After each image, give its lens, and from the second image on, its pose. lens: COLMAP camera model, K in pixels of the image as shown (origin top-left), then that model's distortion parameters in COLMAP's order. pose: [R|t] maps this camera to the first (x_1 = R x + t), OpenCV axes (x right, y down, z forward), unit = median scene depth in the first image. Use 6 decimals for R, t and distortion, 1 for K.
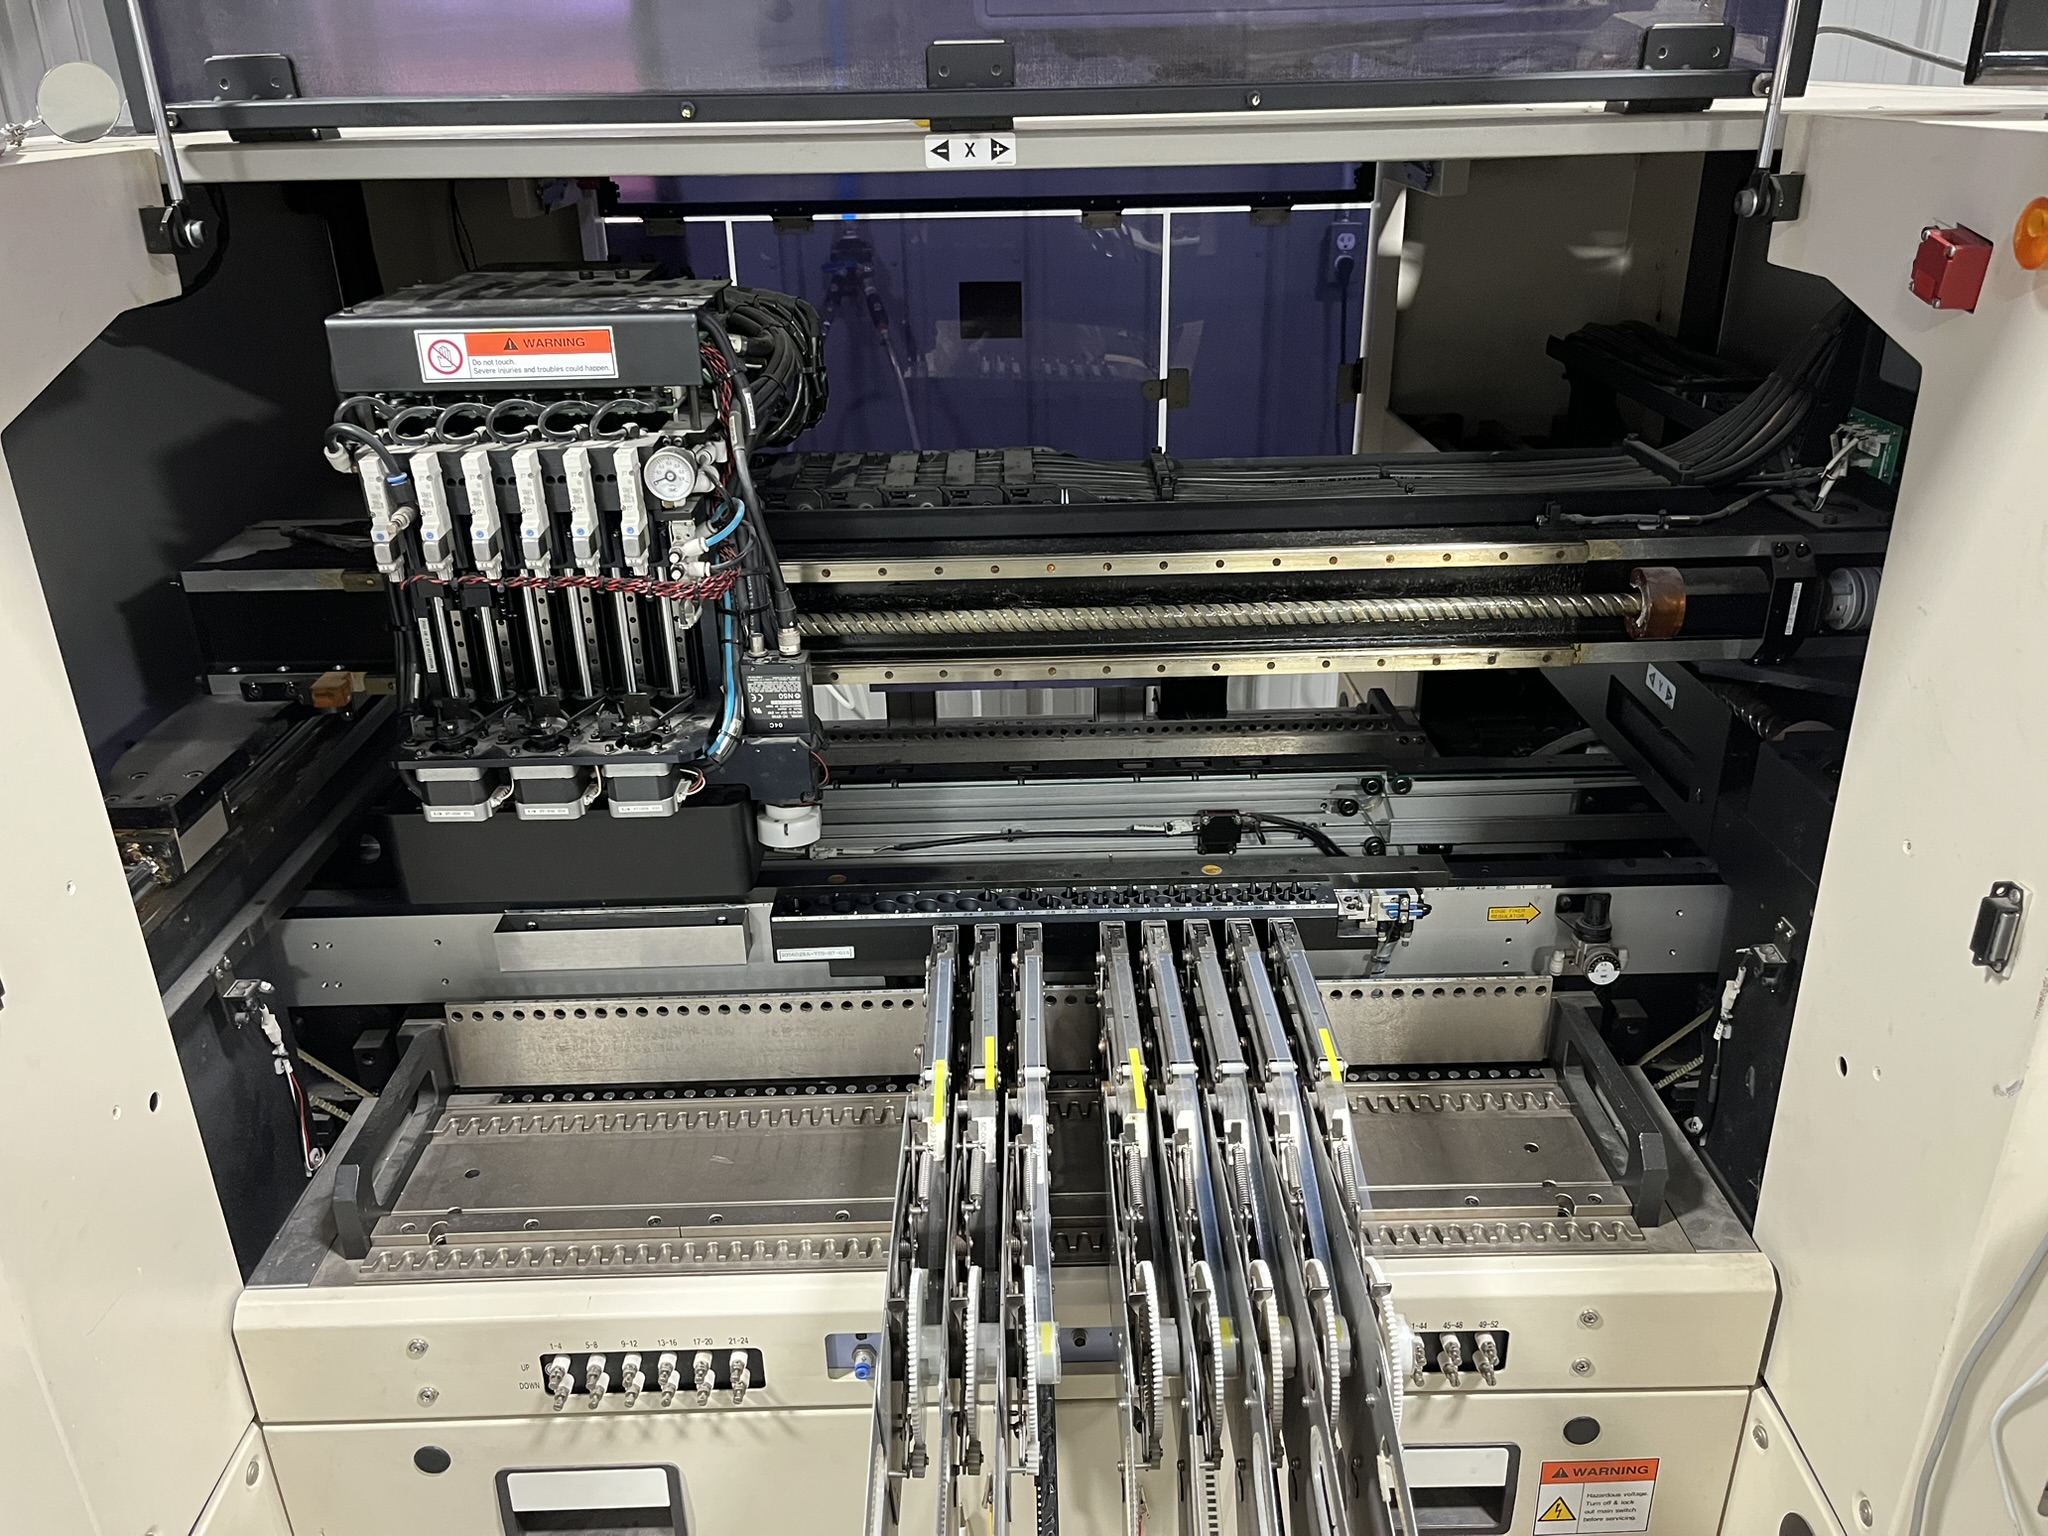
lens RADIAL K [[1494.3, 0, 1024.0], [0, 1494.3, 768.0], [0, 0, 1]] dist [0.041793, -0.000498]
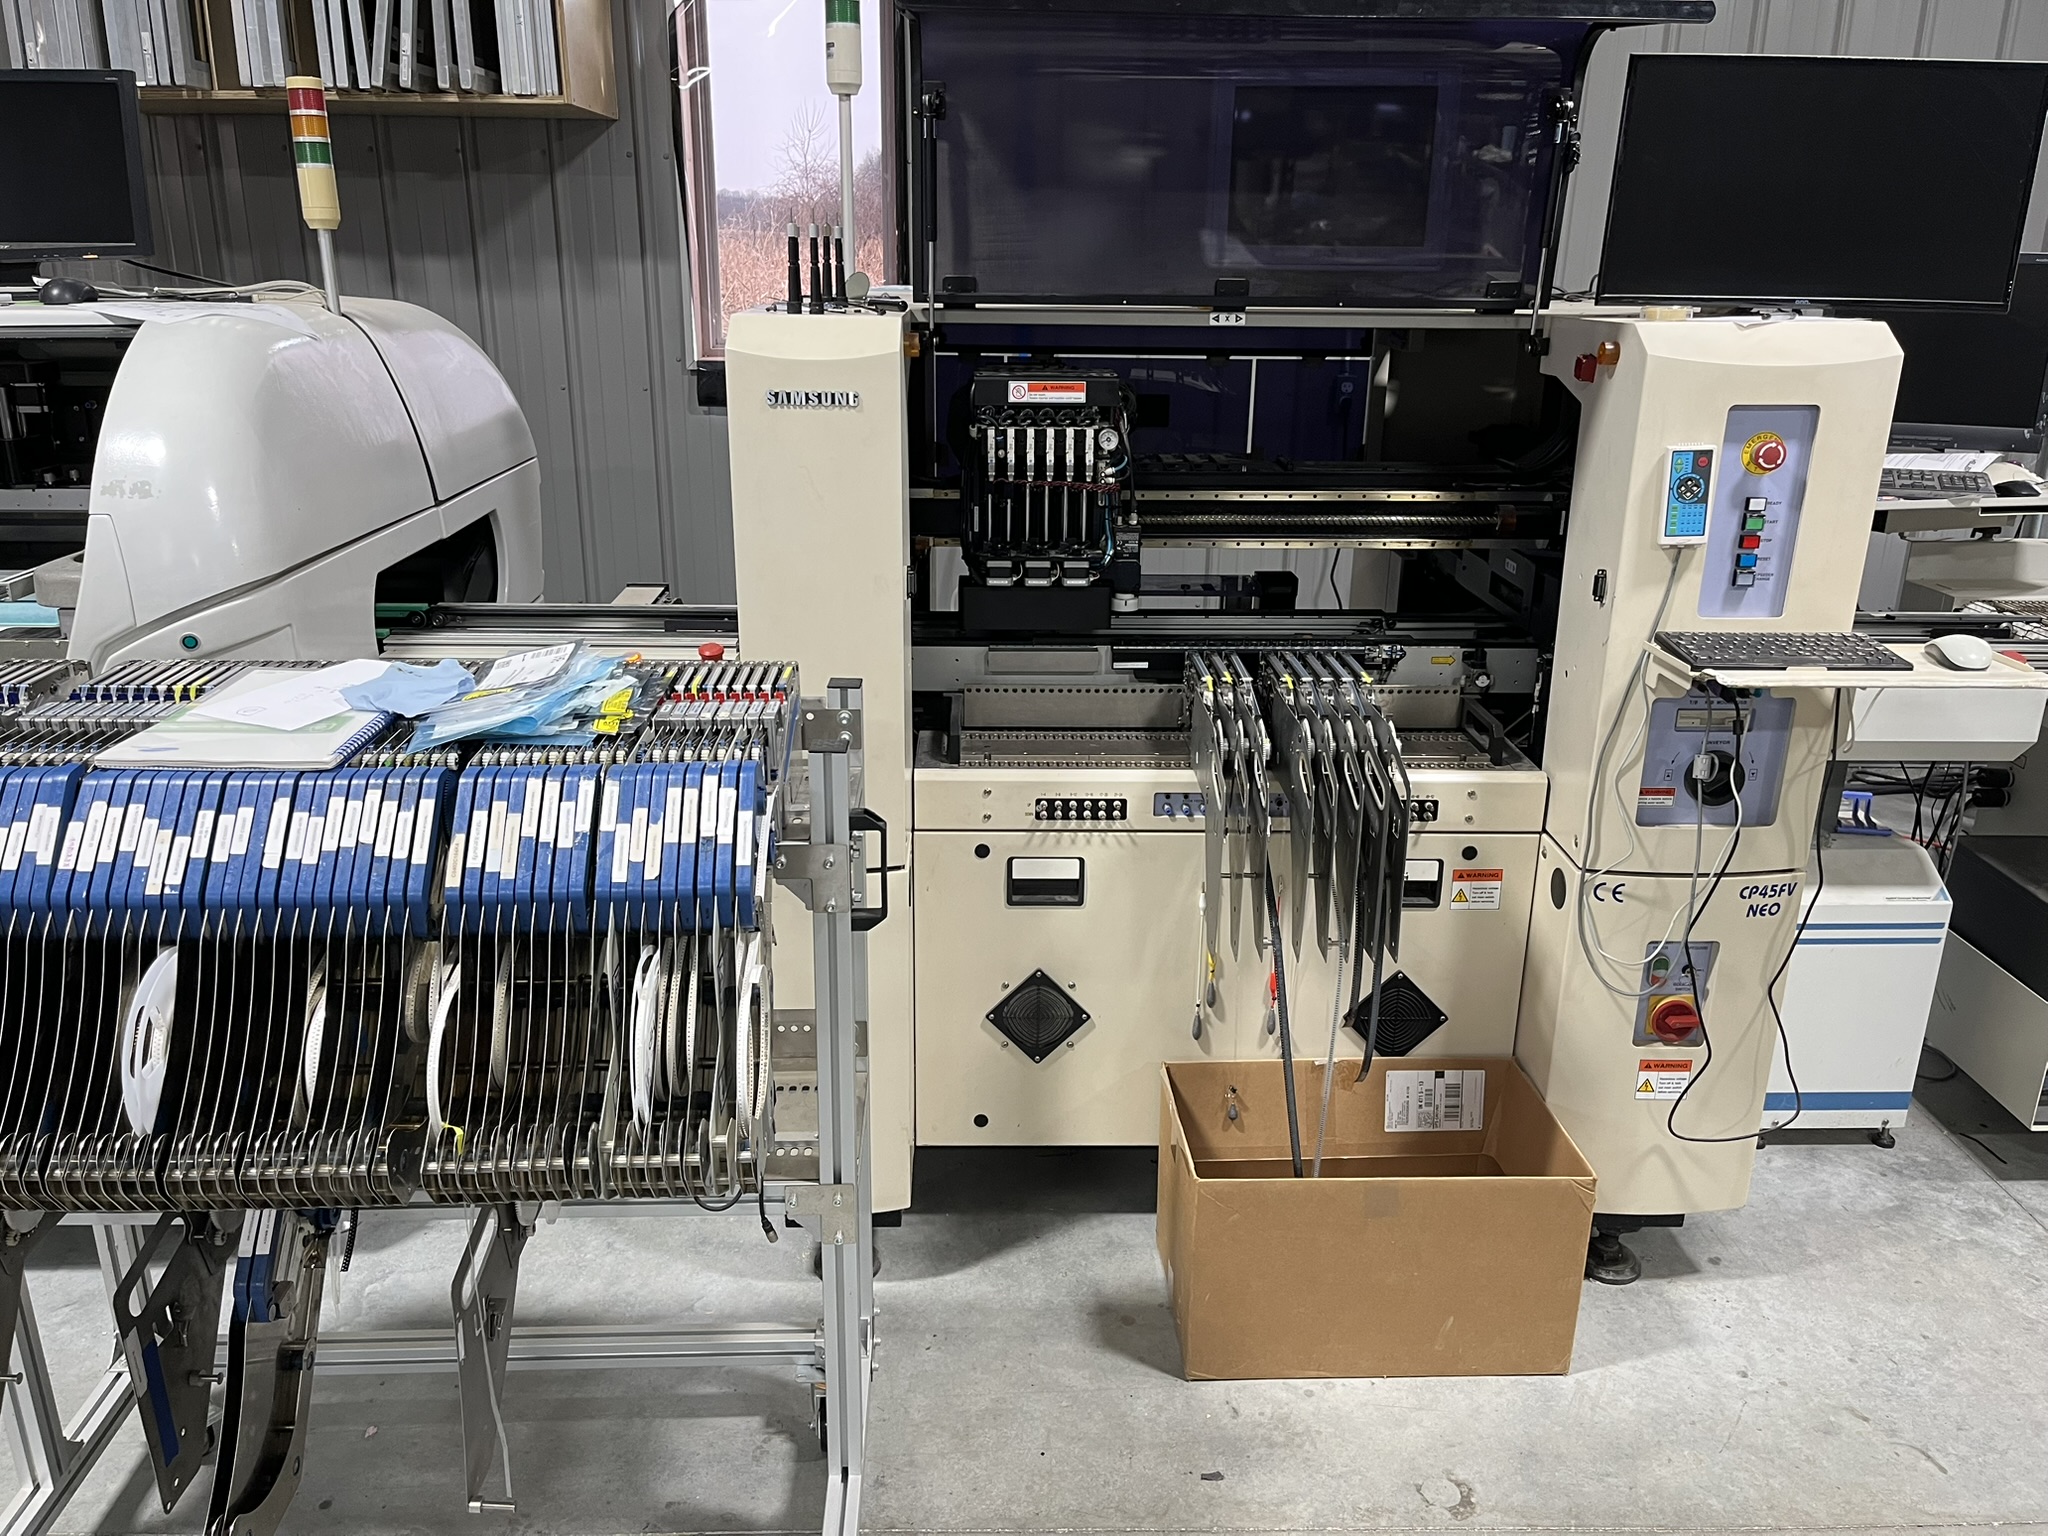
lens RADIAL K [[1519.1, 0, 1024.0], [0, 1519.1, 768.0], [0, 0, 1]] dist [0.135015, -0.144749]
pose [[0.999248, 0.028394, 0.026407, -0.397008], [-0.025263, 0.993371, -0.112145, 0.600401], [-0.029416, 0.111394, 0.993341, -1.387530]]
